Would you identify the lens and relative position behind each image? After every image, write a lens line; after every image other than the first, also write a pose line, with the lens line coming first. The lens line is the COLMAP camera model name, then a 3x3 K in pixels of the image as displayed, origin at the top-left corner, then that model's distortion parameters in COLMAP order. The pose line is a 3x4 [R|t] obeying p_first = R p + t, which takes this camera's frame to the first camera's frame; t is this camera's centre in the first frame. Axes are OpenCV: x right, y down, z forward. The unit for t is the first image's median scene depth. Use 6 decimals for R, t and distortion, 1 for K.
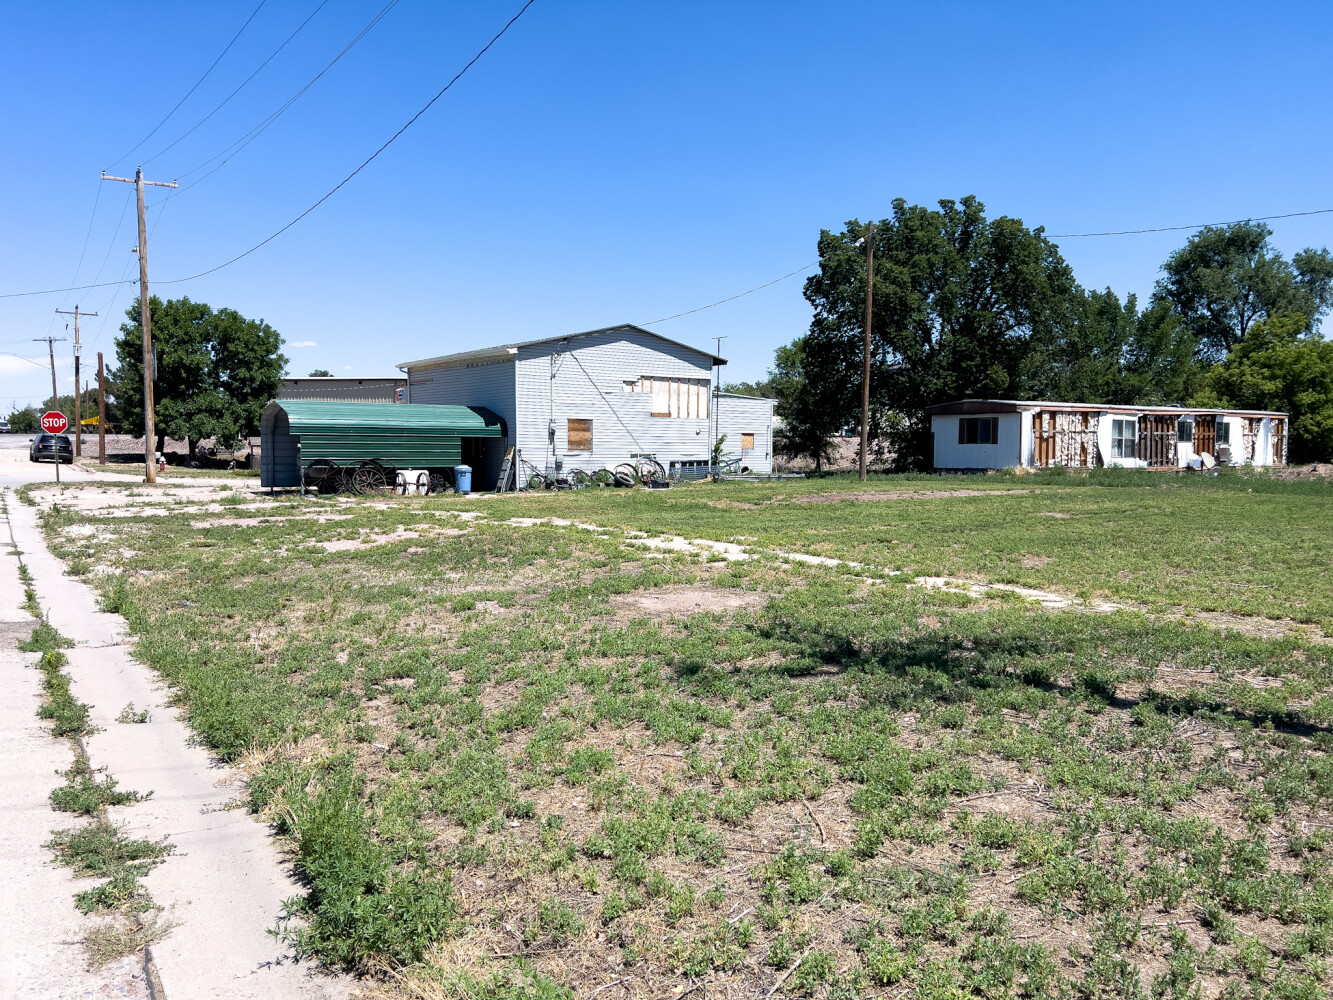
lens RADIAL K [[997.8, 0, 666.5], [0, 997.8, 500.0], [0, 0, 1]] dist [0.162715, -0.238314]
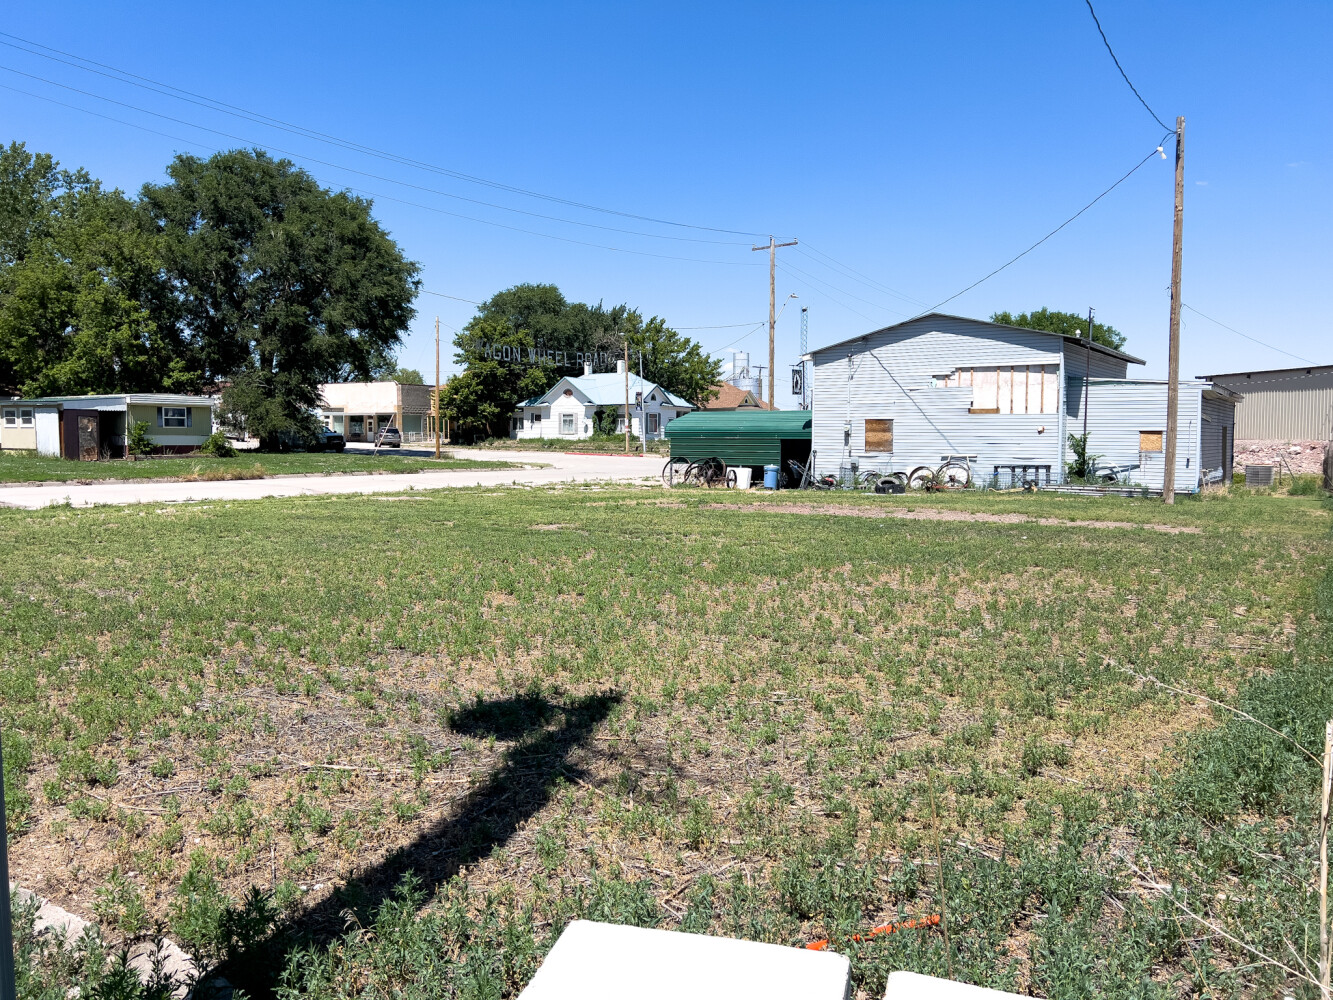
lens RADIAL K [[997.8, 0, 666.5], [0, 997.8, 500.0], [0, 0, 1]] dist [0.162715, -0.238314]
pose [[0.371303, 0.055957, -0.926824, 0.695706], [-0.054803, 0.997763, 0.038285, -0.027406], [0.926893, 0.036577, 0.373539, 0.421988]]
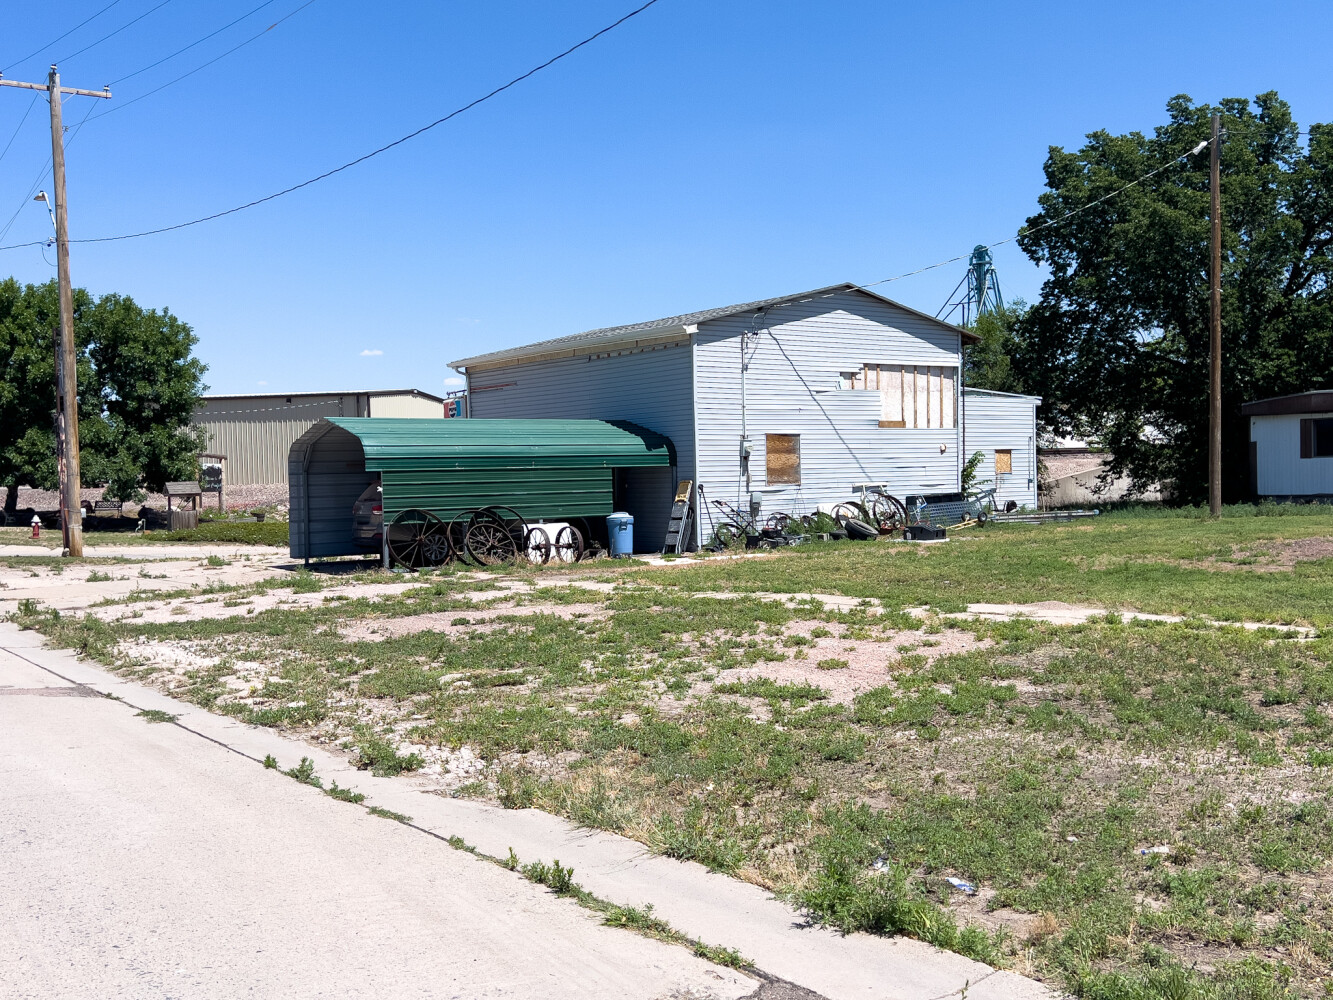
lens RADIAL K [[1348.4, 0, 666.5], [0, 1348.4, 500.0], [0, 0, 1]] dist [0.165762, -0.297073]
pose [[0.998891, -0.030170, 0.036150, -0.180003], [0.031550, 0.998771, -0.038234, -0.008396], [-0.034952, 0.039332, 0.998615, 0.142344]]
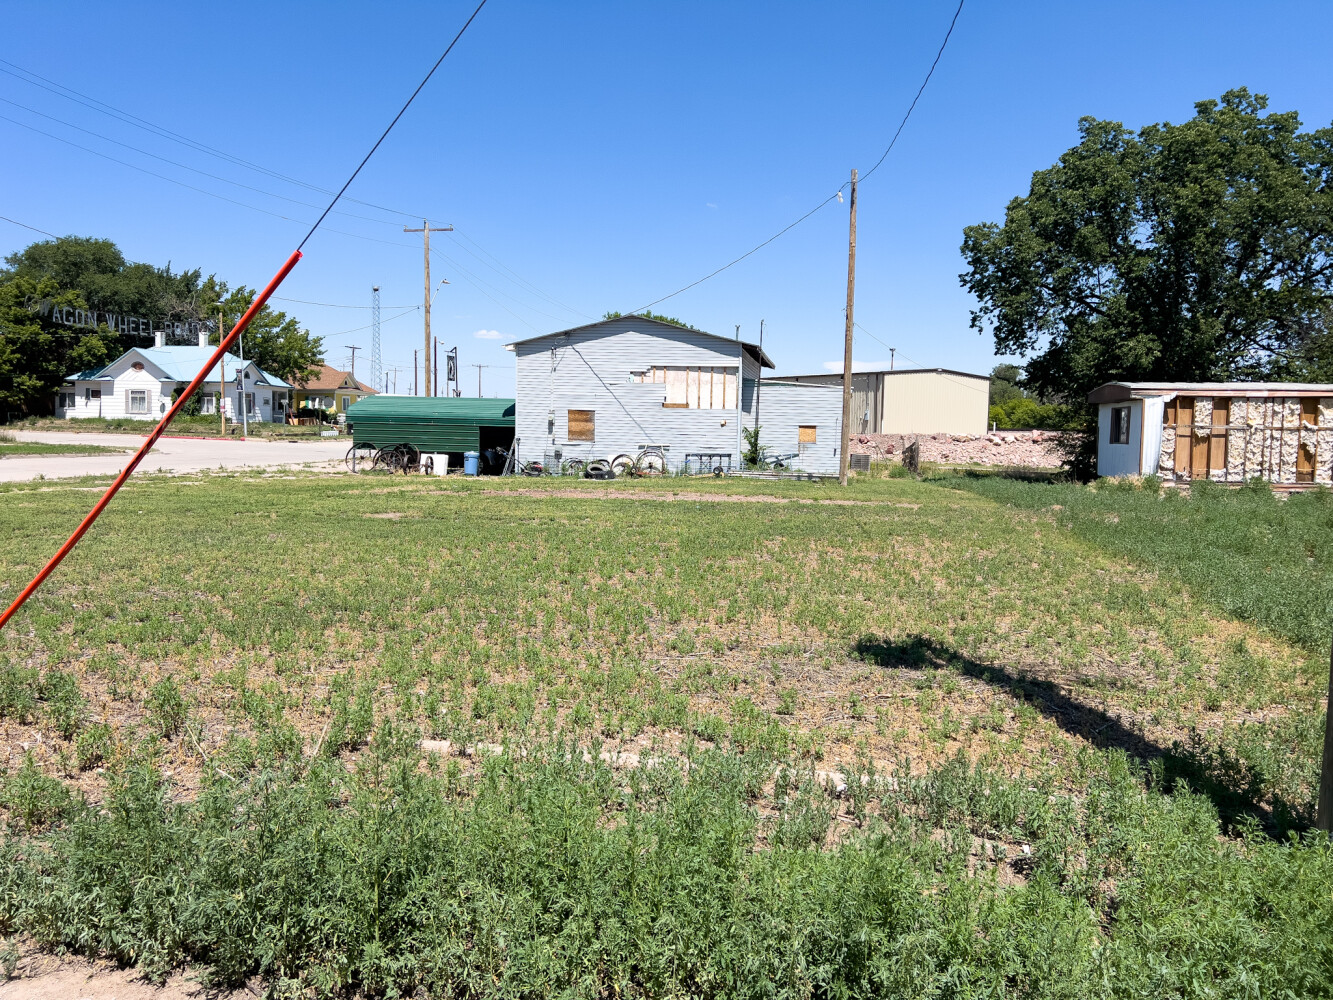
lens RADIAL K [[997.8, 0, 666.5], [0, 997.8, 500.0], [0, 0, 1]] dist [0.162715, -0.238314]
pose [[0.731873, 0.059002, -0.678882, 0.642676], [-0.054725, 0.998116, 0.027751, -0.020375], [0.679240, 0.016841, 0.733723, 0.284111]]
